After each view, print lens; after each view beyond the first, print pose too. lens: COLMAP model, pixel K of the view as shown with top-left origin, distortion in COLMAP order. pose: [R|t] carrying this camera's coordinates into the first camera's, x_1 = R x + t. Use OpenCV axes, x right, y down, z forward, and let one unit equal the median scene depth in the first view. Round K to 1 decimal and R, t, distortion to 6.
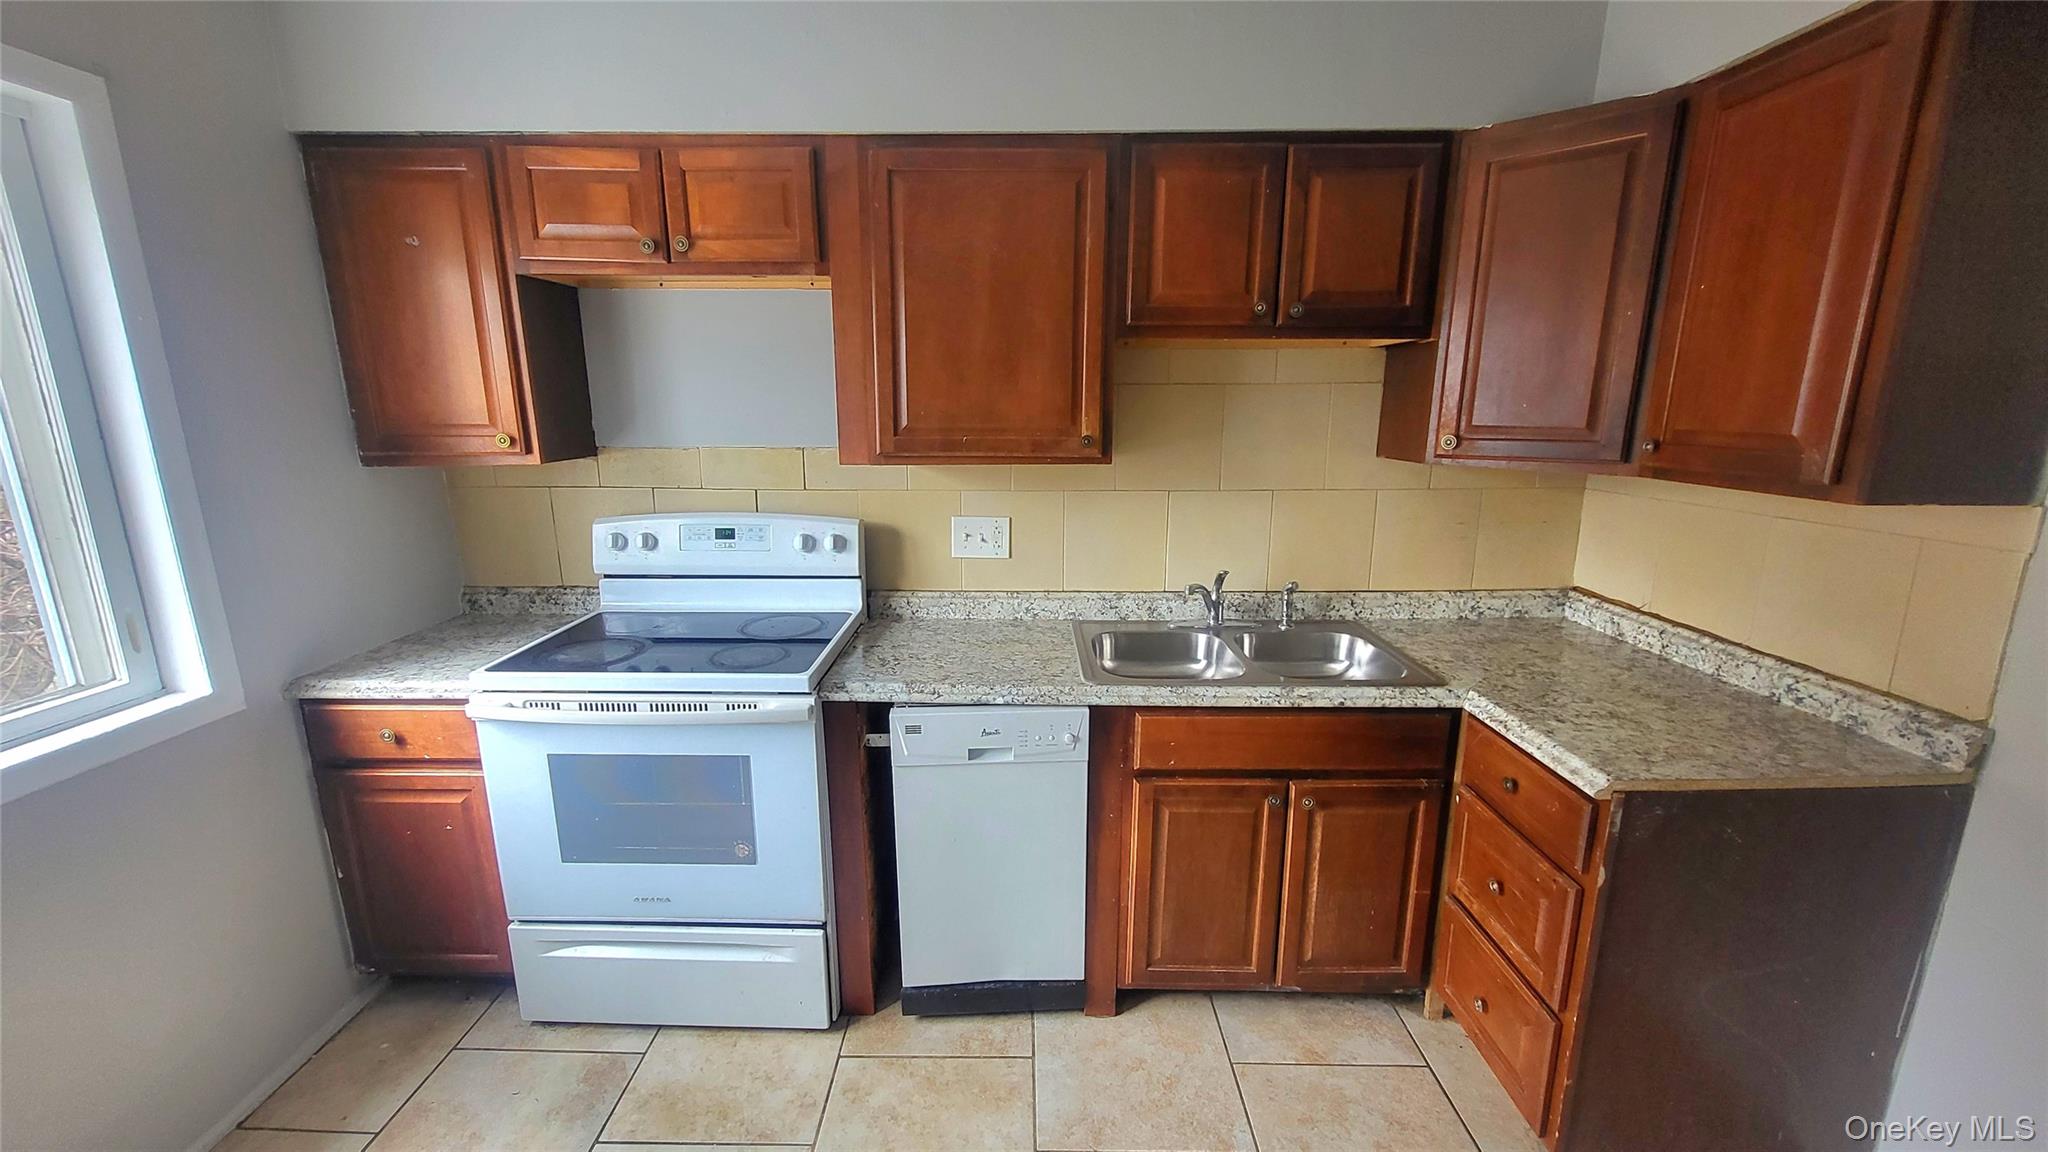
lens RADIAL K [[806.9, 0, 1015.1], [0, 806.9, 577.4], [0, 0, 1]] dist [0.000300, -0.000222]
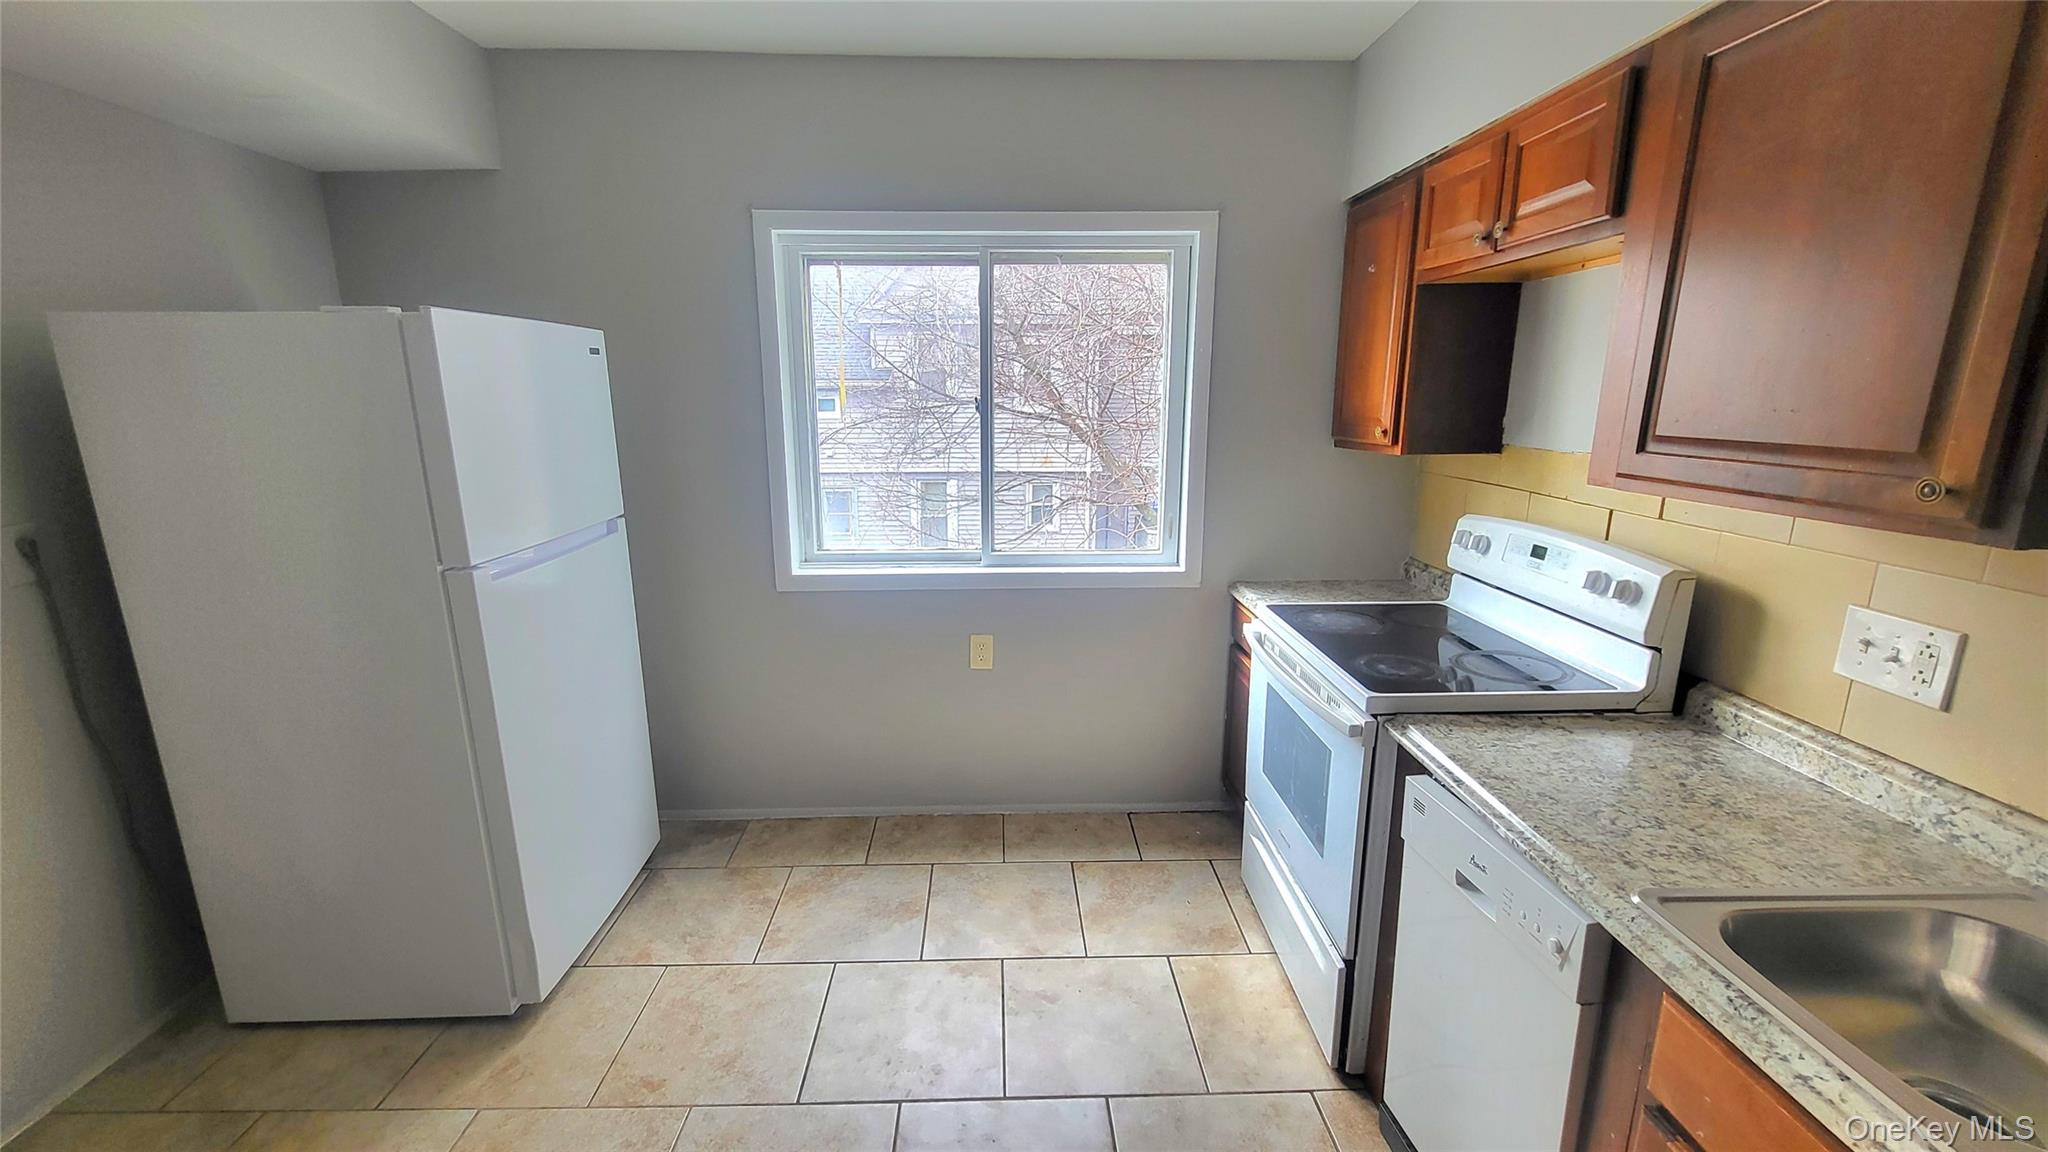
lens RADIAL K [[808.4, 0, 1016.5], [0, 808.4, 579.3], [0, 0, 1]] dist [-0.015010, -0.000043]
pose [[0.031731, 0.221437, -0.974658, 0.533880], [-0.209938, 0.954872, 0.210107, -0.102341], [0.977200, 0.197951, 0.076787, 0.449353]]
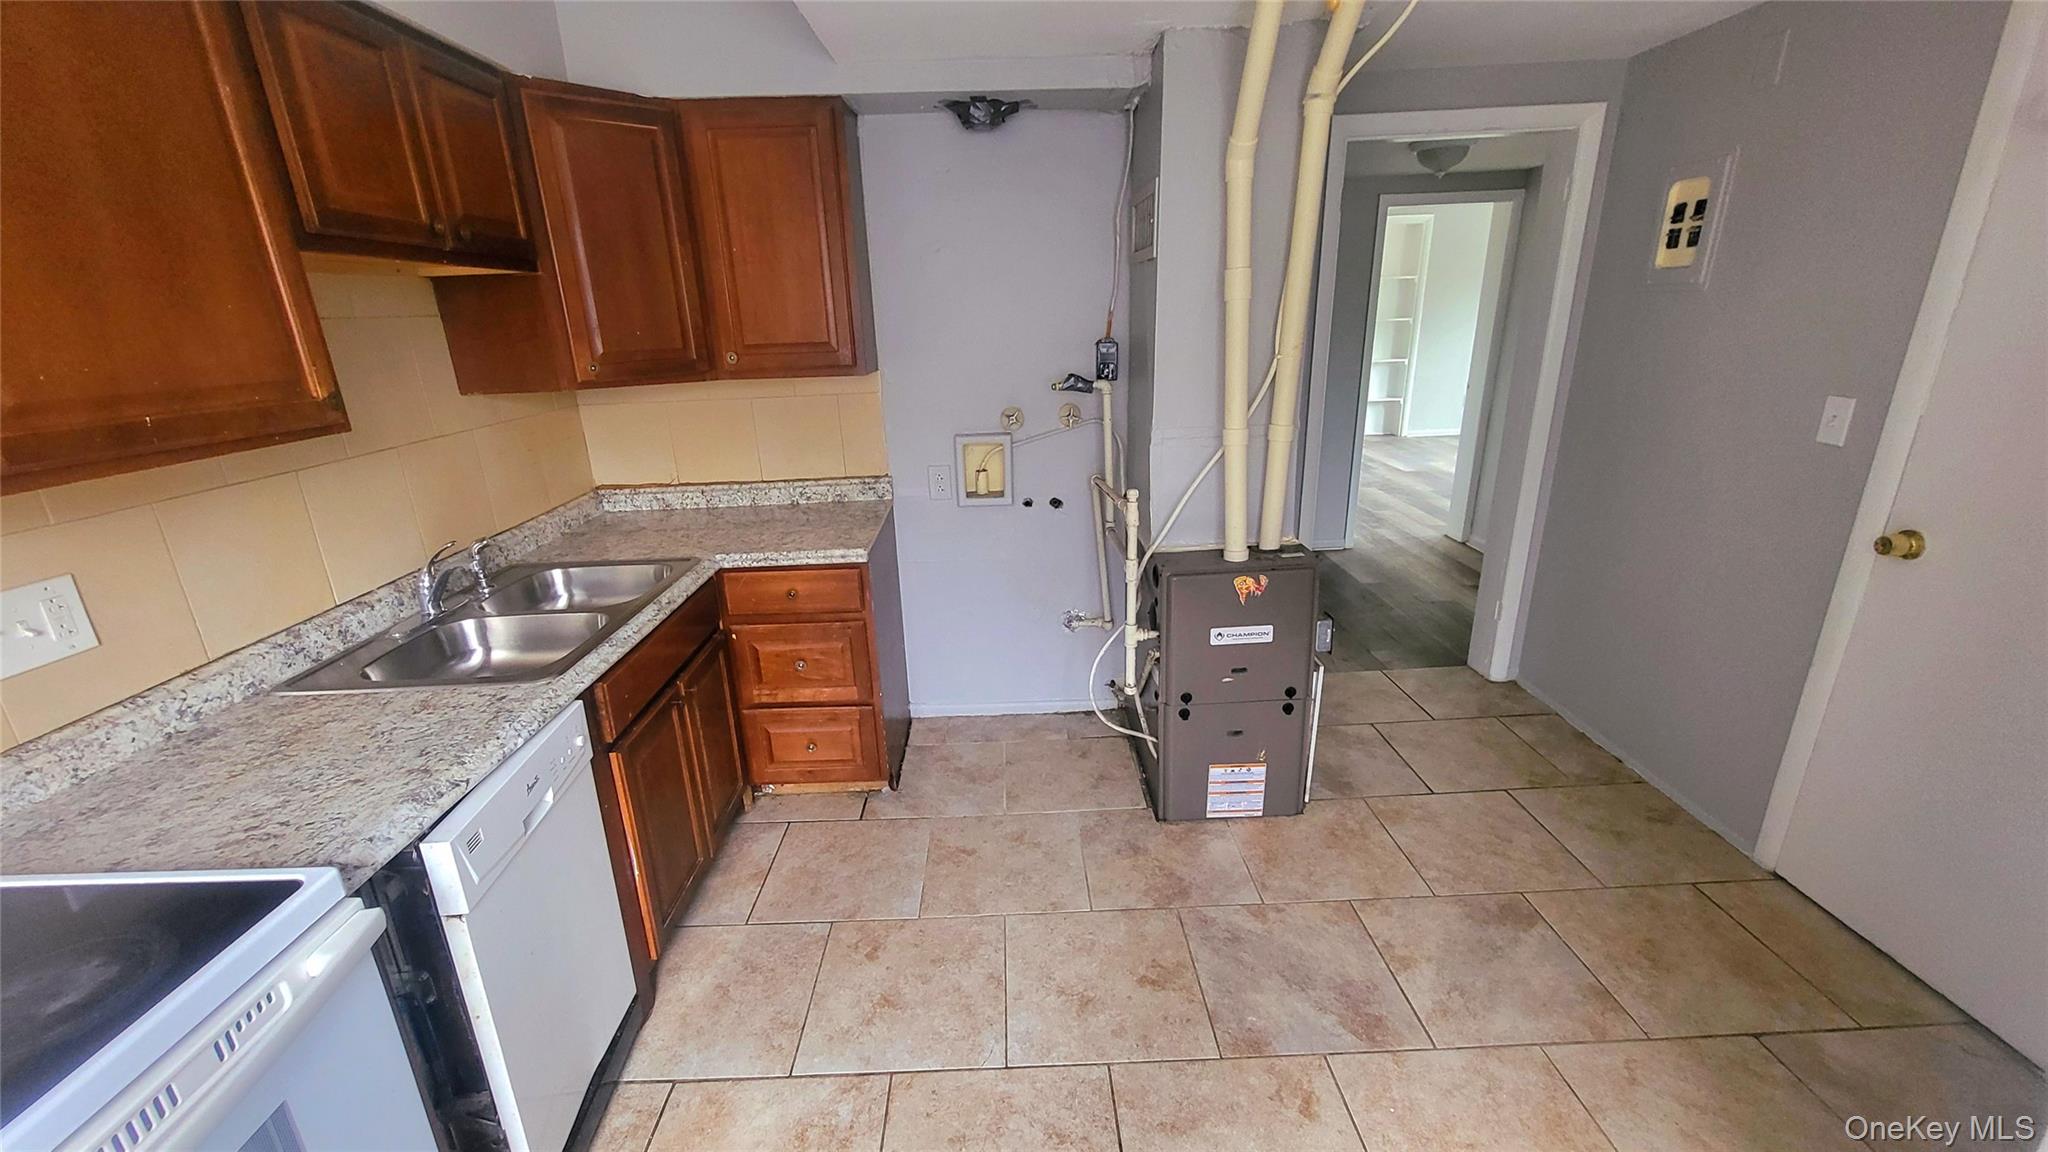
lens RADIAL K [[806.9, 0, 1015.1], [0, 806.9, 577.4], [0, 0, 1]] dist [0.000300, -0.000222]
pose [[-0.024687, -0.309751, 0.950497, -0.634220], [0.247495, 0.919295, 0.306011, -0.095829], [-0.968575, 0.242798, 0.053967, 0.429101]]
